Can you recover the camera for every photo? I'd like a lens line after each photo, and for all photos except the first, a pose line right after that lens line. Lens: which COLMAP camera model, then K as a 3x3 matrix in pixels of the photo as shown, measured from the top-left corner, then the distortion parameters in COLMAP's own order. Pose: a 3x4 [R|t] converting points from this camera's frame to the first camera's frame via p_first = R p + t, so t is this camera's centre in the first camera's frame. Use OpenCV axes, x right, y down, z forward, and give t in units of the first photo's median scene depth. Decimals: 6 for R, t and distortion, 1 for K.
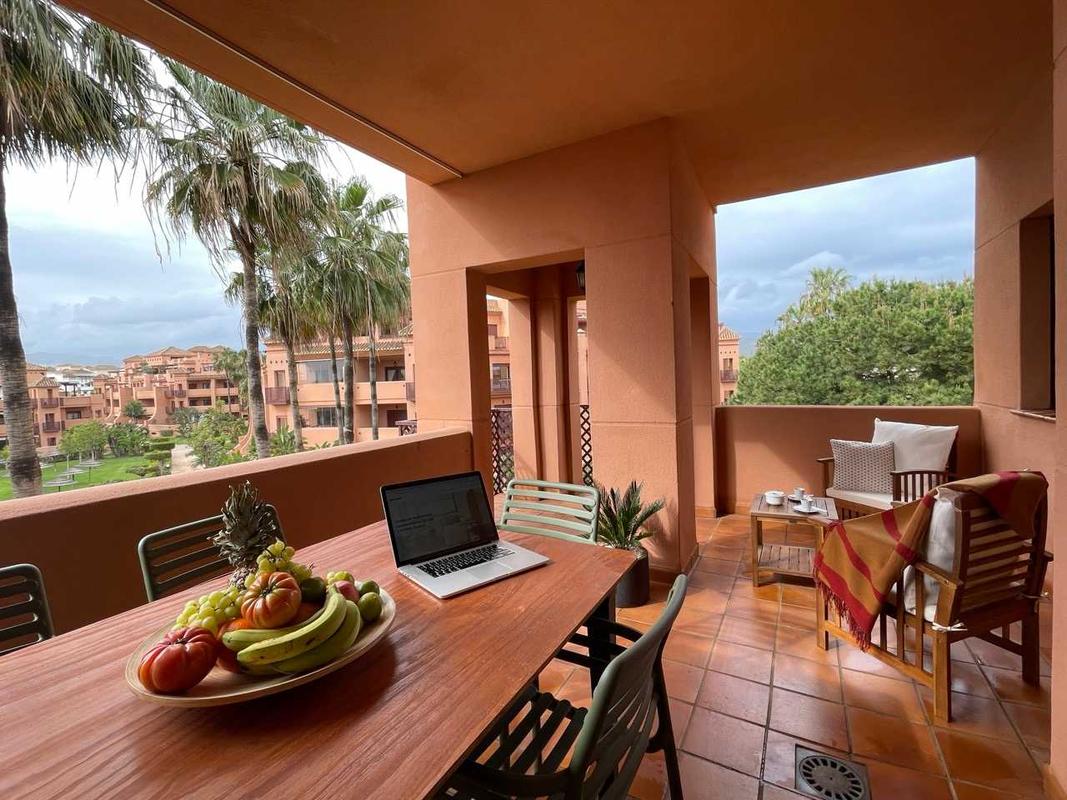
lens RADIAL K [[482.5, 0, 537.9], [0, 482.5, 394.8], [0, 0, 1]] dist [-0.002480, 0.000843]
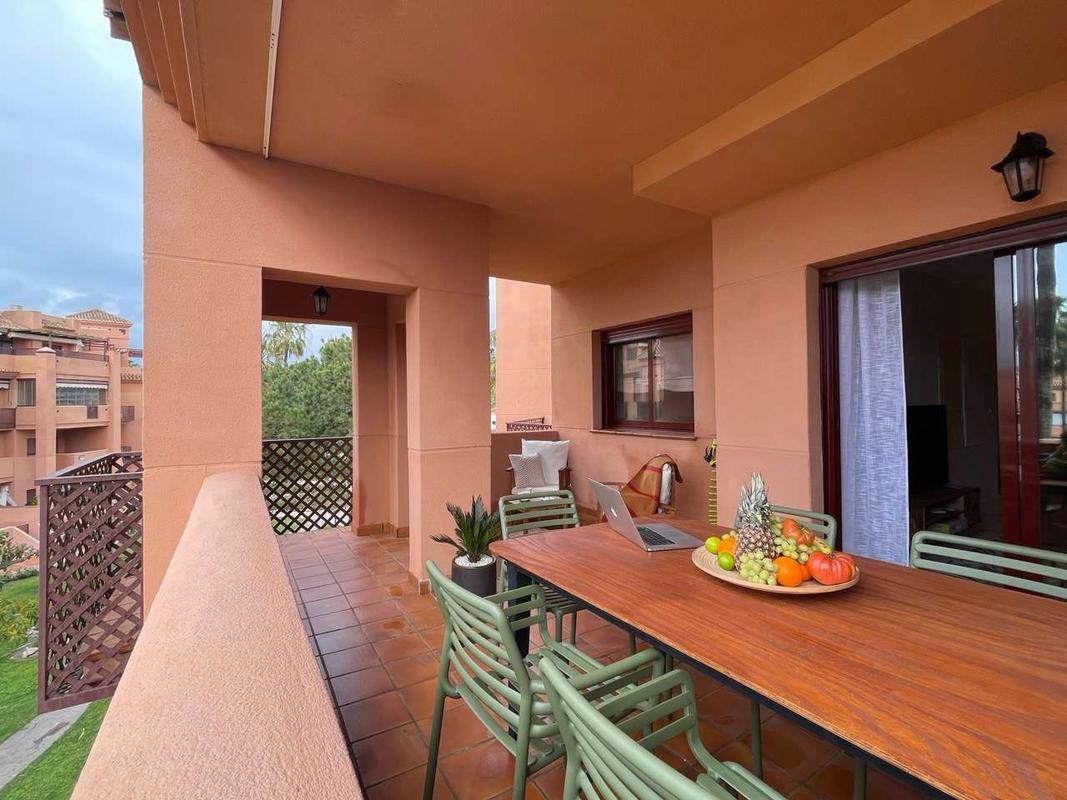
lens RADIAL K [[482.5, 0, 537.9], [0, 482.5, 394.8], [0, 0, 1]] dist [-0.002480, 0.000843]
pose [[0.495002, 0.048329, 0.867547, -0.191980], [0.020678, 0.997514, -0.067368, 0.004524], [-0.868646, 0.051287, 0.492772, 0.065649]]
